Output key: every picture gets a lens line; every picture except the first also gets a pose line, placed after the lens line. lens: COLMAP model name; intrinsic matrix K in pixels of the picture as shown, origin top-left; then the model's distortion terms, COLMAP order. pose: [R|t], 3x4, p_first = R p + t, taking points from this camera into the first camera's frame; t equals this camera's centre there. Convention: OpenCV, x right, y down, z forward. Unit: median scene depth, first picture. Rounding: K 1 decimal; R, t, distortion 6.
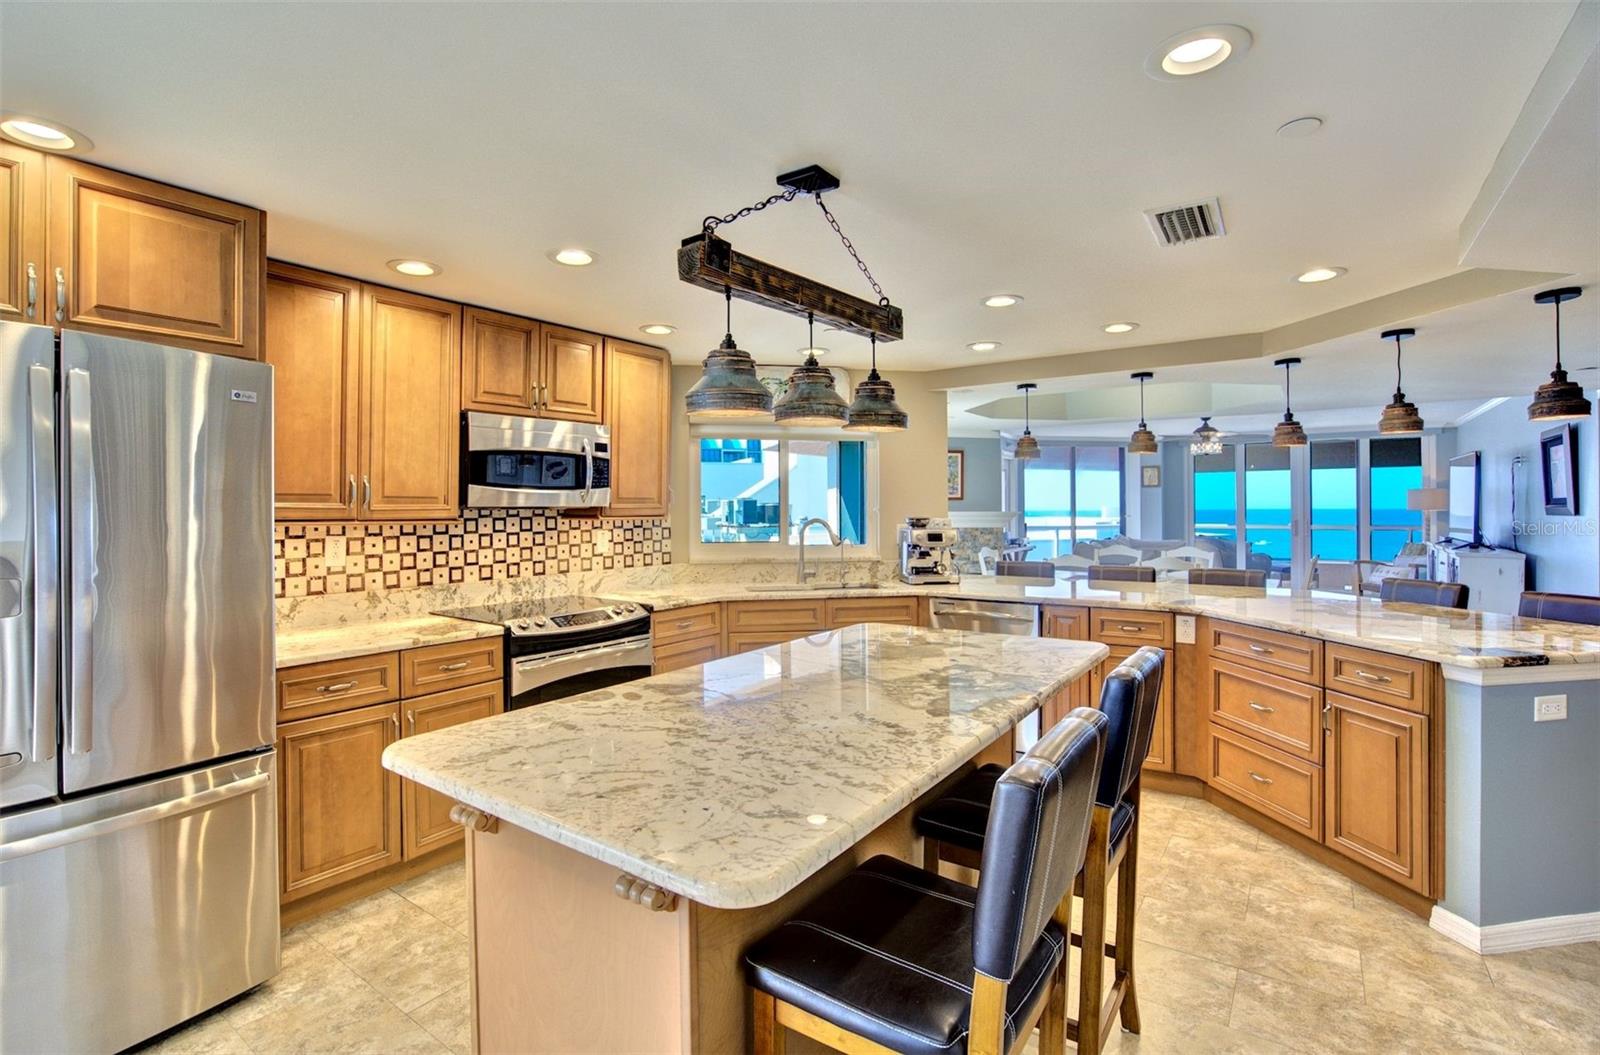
lens RADIAL K [[741.2, 0, 787.6], [0, 741.2, 510.6], [0, 0, 1]] dist [-0.067996, 0.031427]
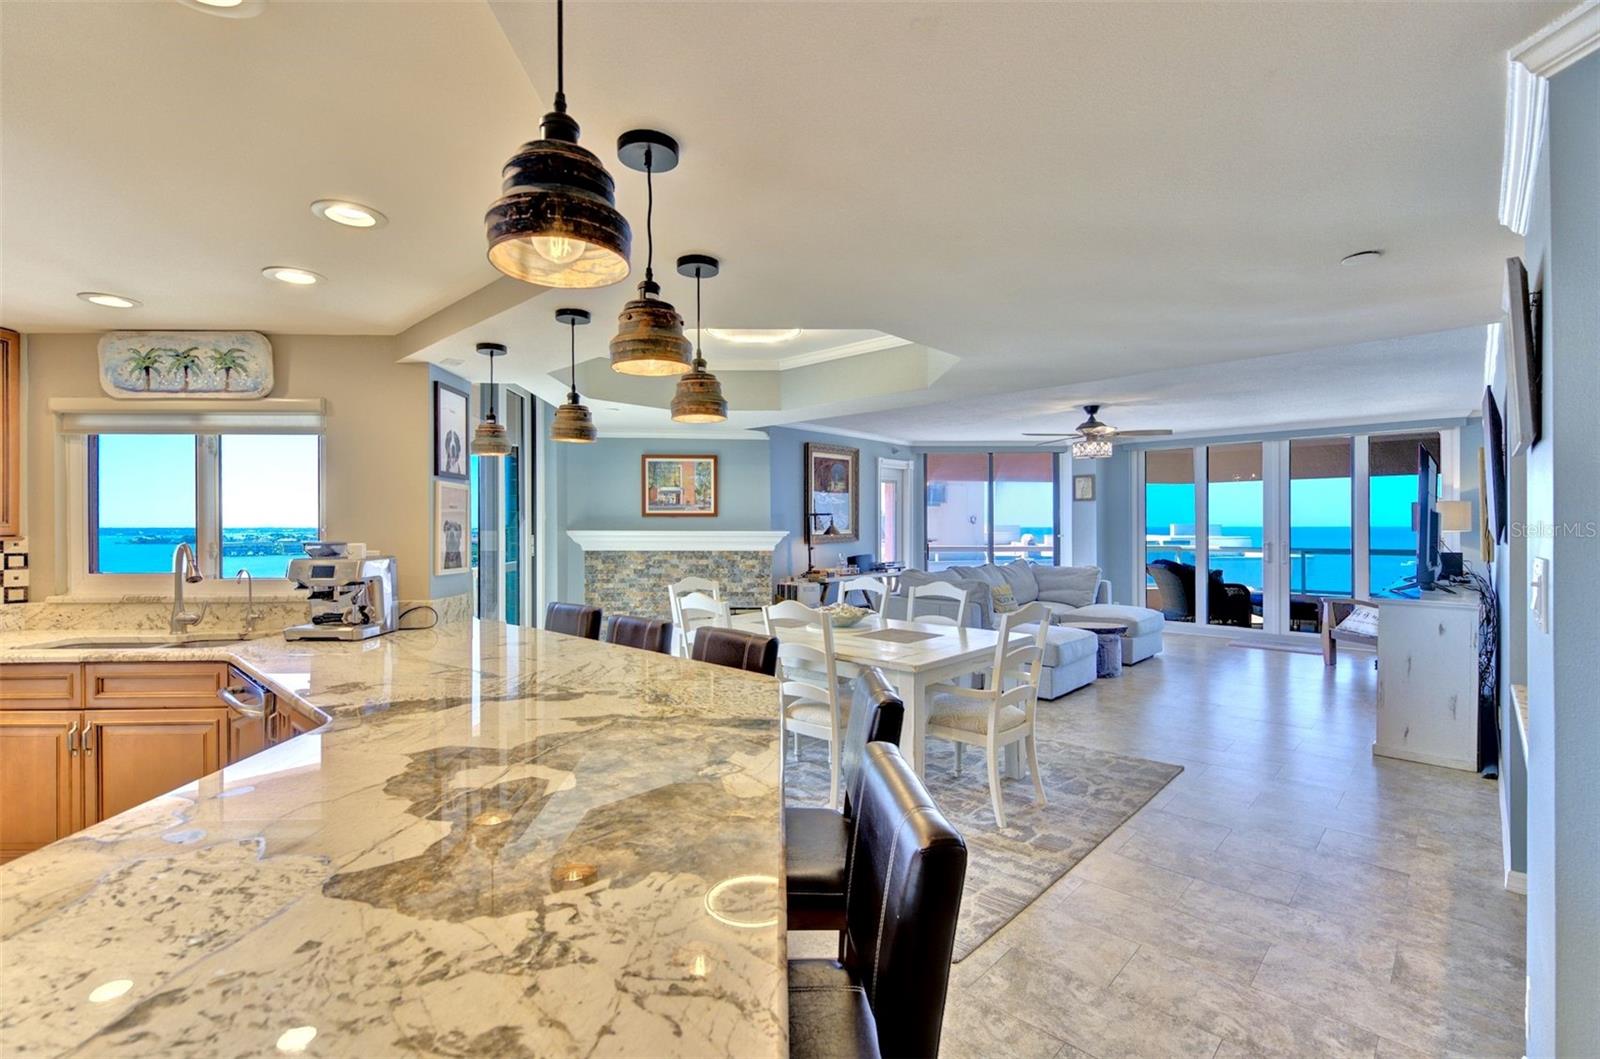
lens RADIAL K [[715.3, 0, 796.7], [0, 715.3, 524.5], [0, 0, 1]] dist [0.000177, -0.000667]
pose [[0.991244, 0.003075, -0.132011, 0.910324], [-0.003284, 0.999994, -0.001360, -0.009935], [0.132006, 0.001782, 0.991247, 0.511391]]
